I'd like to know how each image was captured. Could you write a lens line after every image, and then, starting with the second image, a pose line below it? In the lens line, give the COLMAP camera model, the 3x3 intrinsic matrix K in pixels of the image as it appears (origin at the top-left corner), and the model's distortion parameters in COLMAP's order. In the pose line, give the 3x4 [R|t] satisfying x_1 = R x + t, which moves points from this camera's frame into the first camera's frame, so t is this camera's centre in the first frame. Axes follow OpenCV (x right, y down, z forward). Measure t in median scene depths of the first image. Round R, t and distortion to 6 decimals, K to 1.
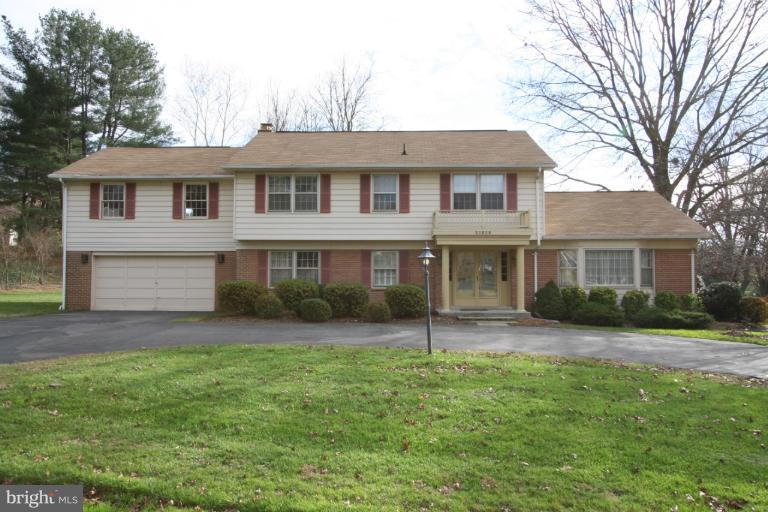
lens RADIAL K [[798.6, 0, 383.5], [0, 798.6, 262.6], [0, 0, 1]] dist [0.011584, 0.000000]
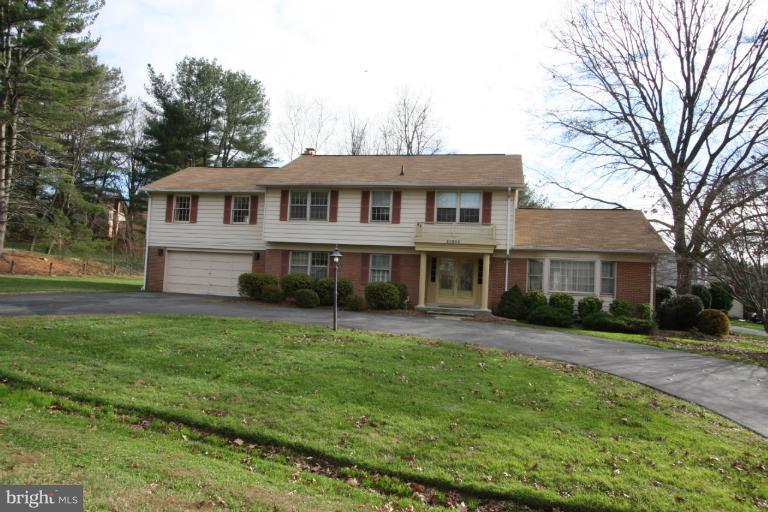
lens RADIAL K [[798.6, 0, 384.8], [0, 798.6, 250.5], [0, 0, 1]] dist [0.011584, 0.000000]
pose [[0.961057, 0.033826, -0.274271, 0.338352], [-0.042310, 0.998790, -0.025074, 0.009398], [0.273091, 0.035702, 0.961326, -0.159883]]
